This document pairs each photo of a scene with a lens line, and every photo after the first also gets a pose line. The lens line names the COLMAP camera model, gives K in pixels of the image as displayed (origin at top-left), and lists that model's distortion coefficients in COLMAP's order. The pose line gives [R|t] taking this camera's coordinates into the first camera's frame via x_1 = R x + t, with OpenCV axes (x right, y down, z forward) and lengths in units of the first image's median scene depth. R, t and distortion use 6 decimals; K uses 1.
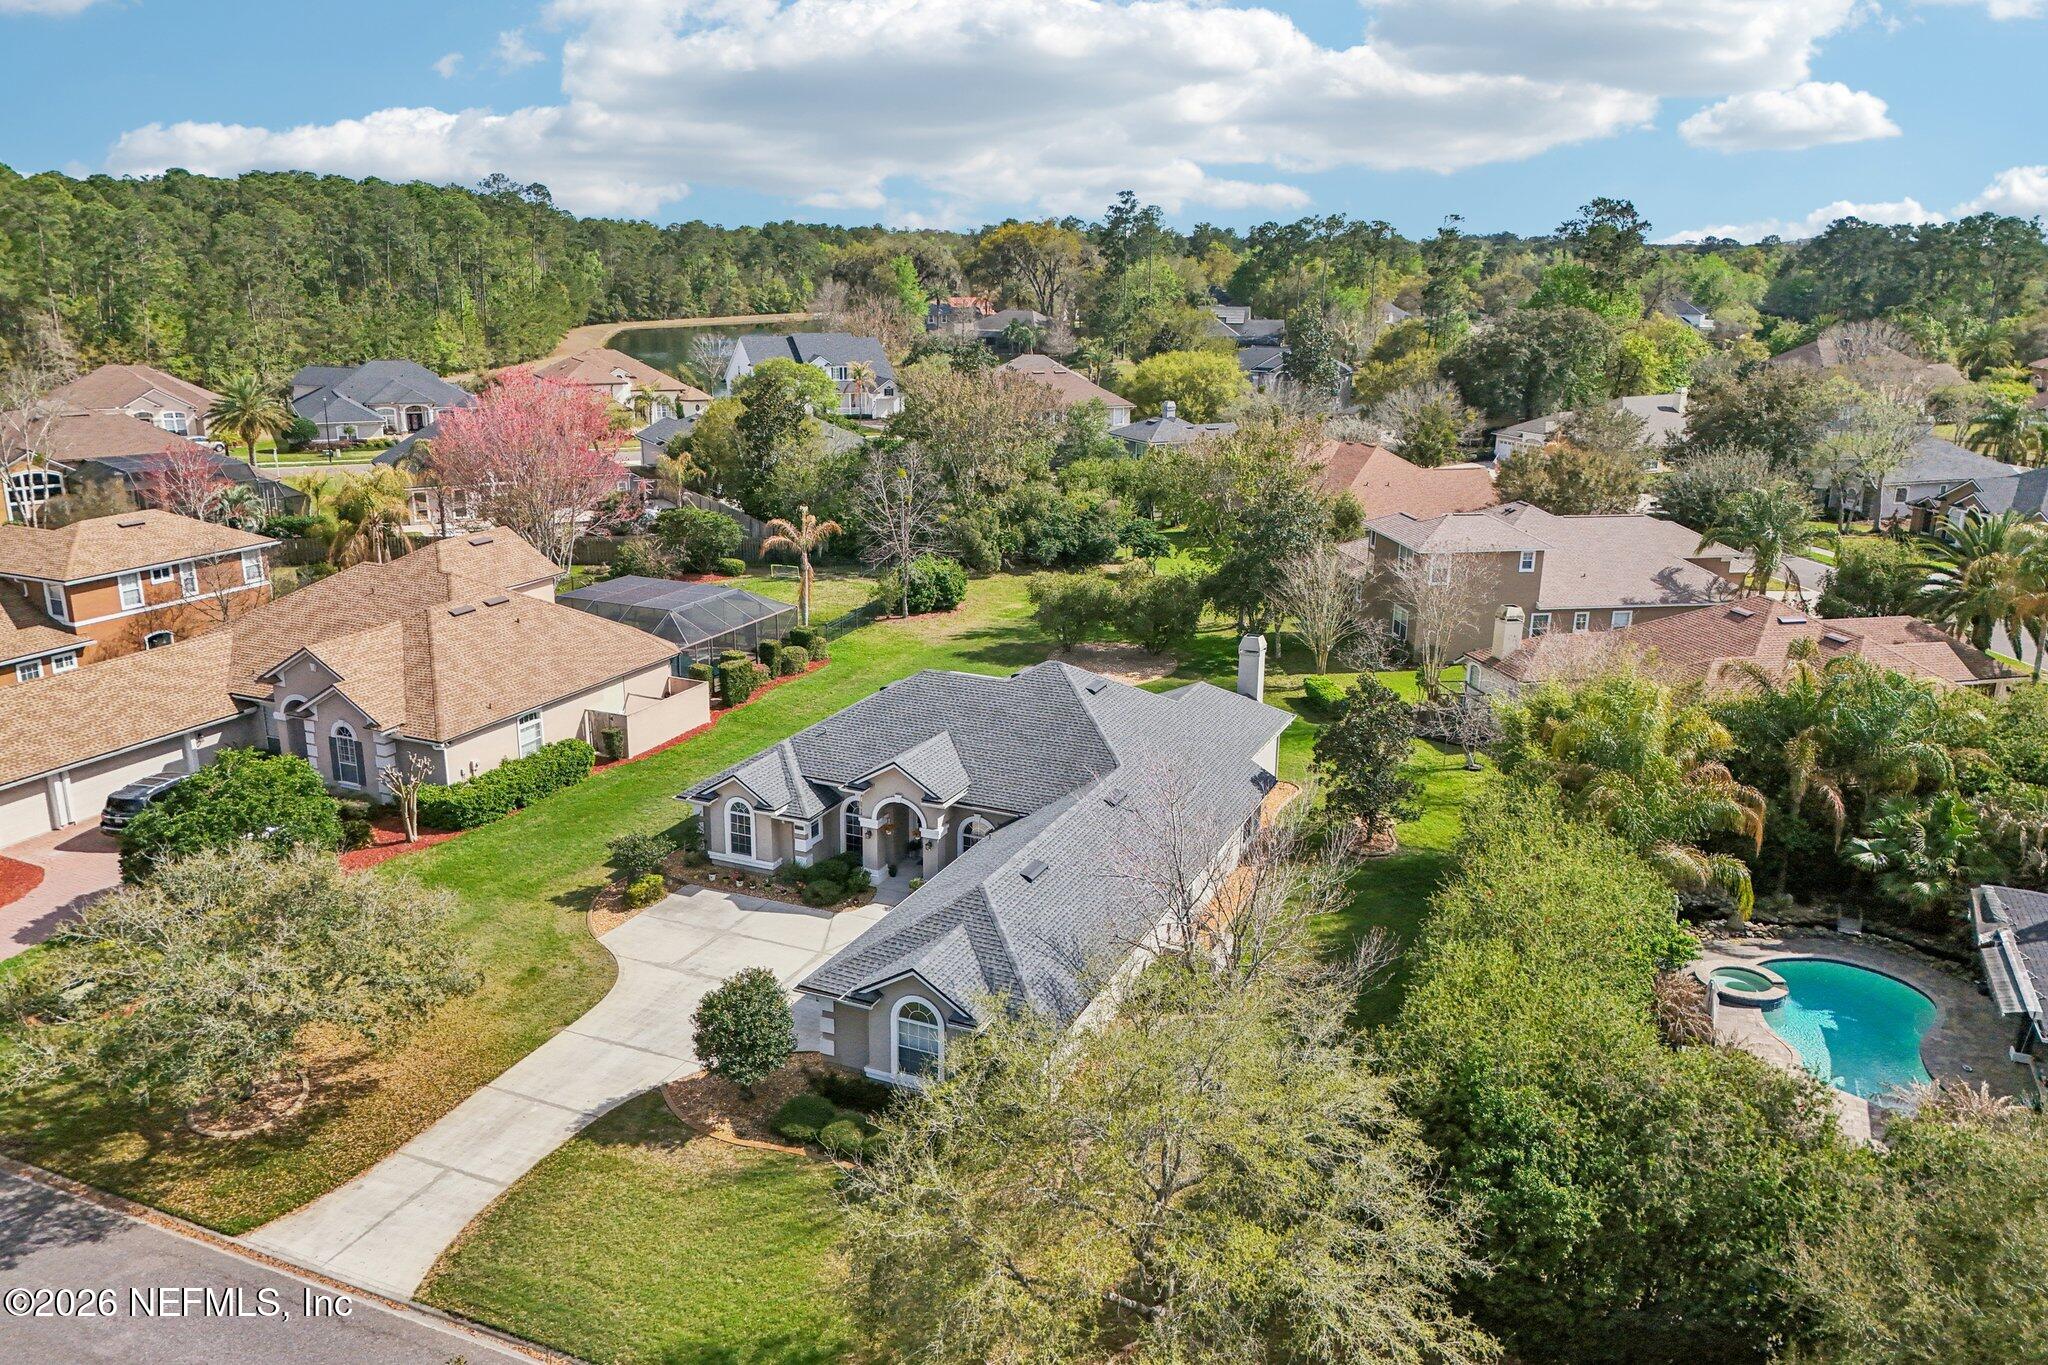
lens RADIAL K [[1499.2, 0, 1044.3], [0, 1499.2, 715.5], [0, 0, 1]] dist [0.090935, -0.107414]
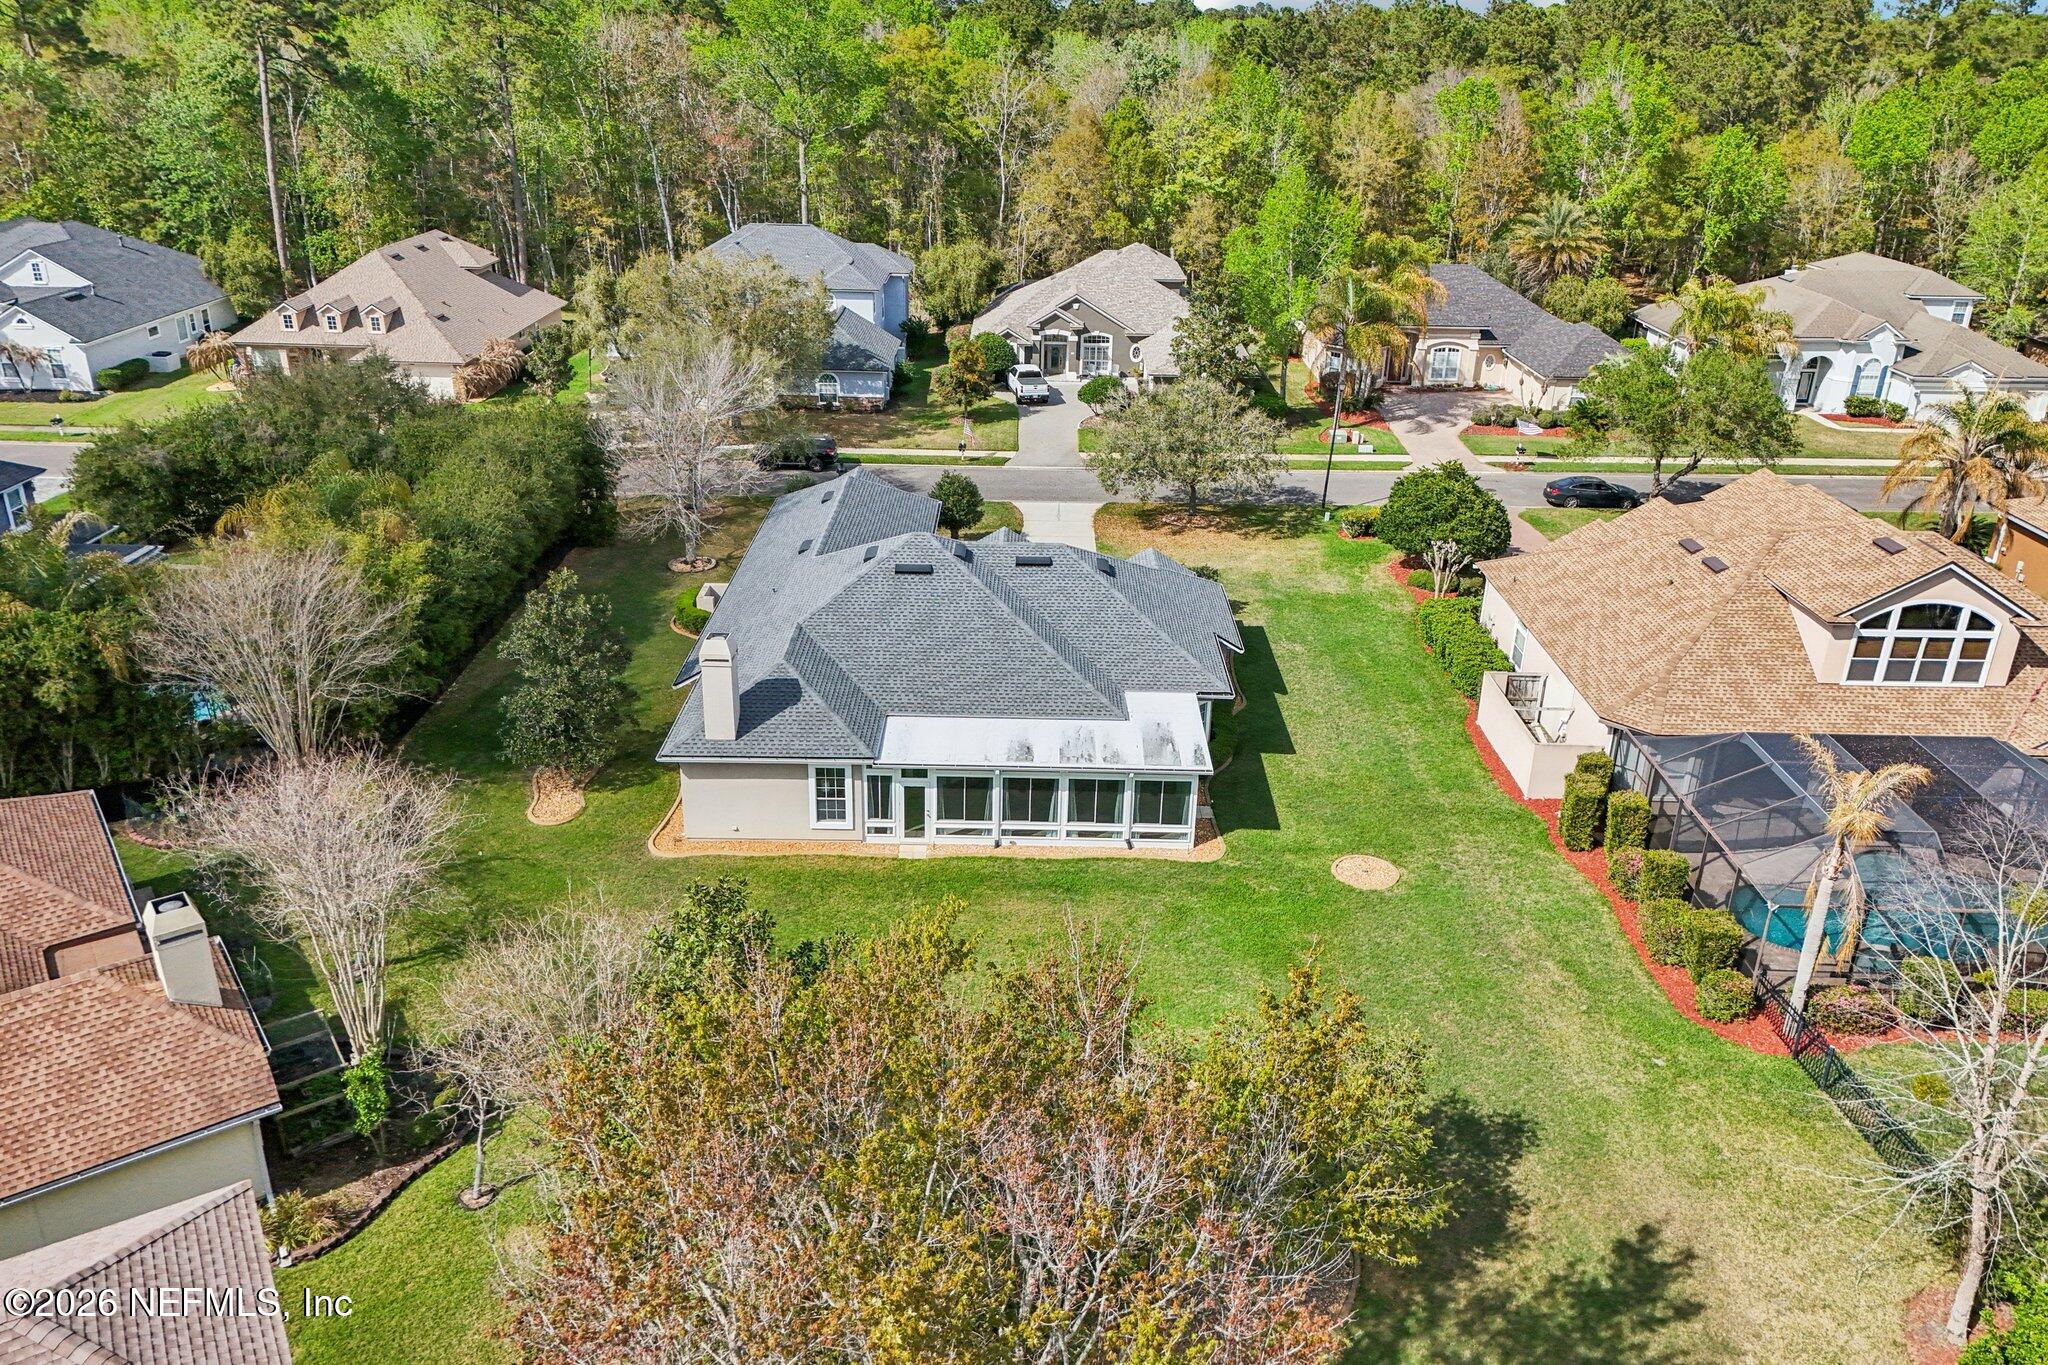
lens RADIAL K [[1511.2, 0, 1024.0], [0, 1511.2, 682.5], [0, 0, 1]] dist [0.081265, -0.075488]
pose [[-0.920598, 0.130268, -0.368142, 0.276788], [-0.140947, 0.768334, 0.624337, -0.511340], [0.364187, 0.626653, -0.688966, 1.602322]]
